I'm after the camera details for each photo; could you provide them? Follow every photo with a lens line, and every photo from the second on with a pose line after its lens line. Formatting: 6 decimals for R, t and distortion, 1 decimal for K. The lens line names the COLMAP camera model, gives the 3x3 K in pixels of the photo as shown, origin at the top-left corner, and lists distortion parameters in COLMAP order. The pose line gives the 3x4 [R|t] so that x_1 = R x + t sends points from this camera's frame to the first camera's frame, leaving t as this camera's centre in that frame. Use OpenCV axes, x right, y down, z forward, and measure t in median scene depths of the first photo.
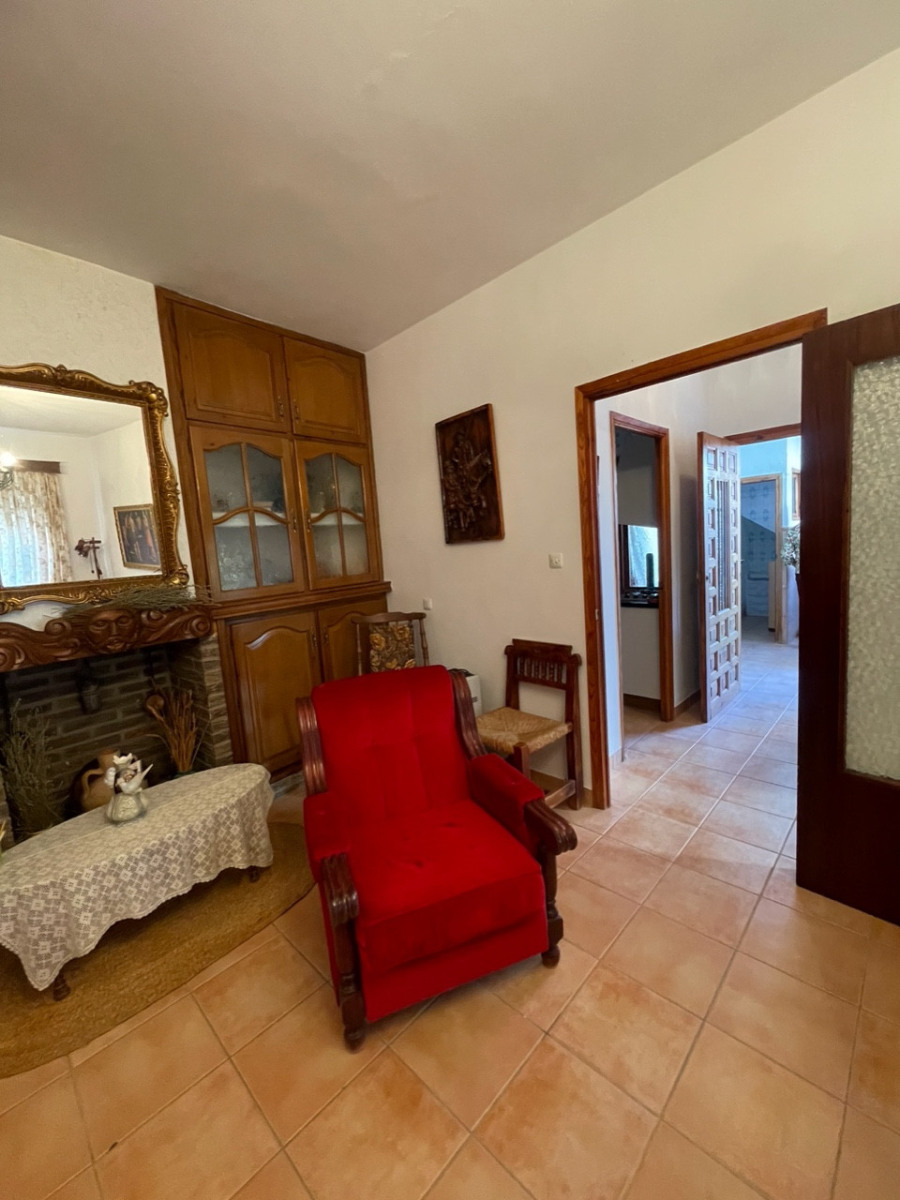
lens RADIAL K [[486.9, 0, 451.6], [0, 486.9, 604.9], [0, 0, 1]] dist [-0.002572, -0.000073]
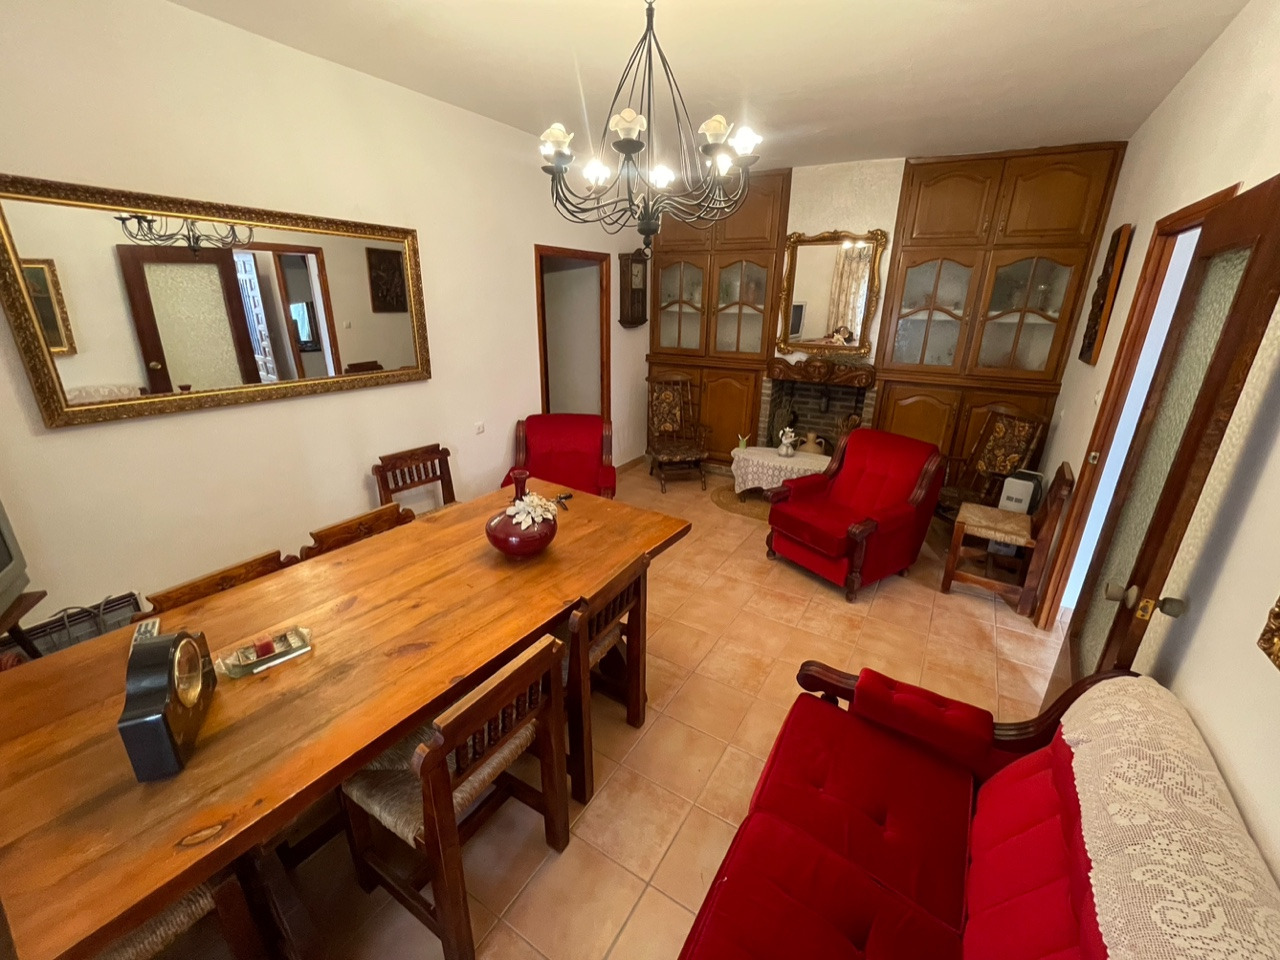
lens RADIAL K [[519.4, 0, 640.0], [0, 519.4, 480.0], [0, 0, 1]] dist [-0.002572, -0.000073]
pose [[0.213240, 0.398532, -0.892021, 1.128522], [-0.148044, 0.915658, 0.373702, -0.210329], [0.965718, 0.052370, 0.254255, -0.203559]]
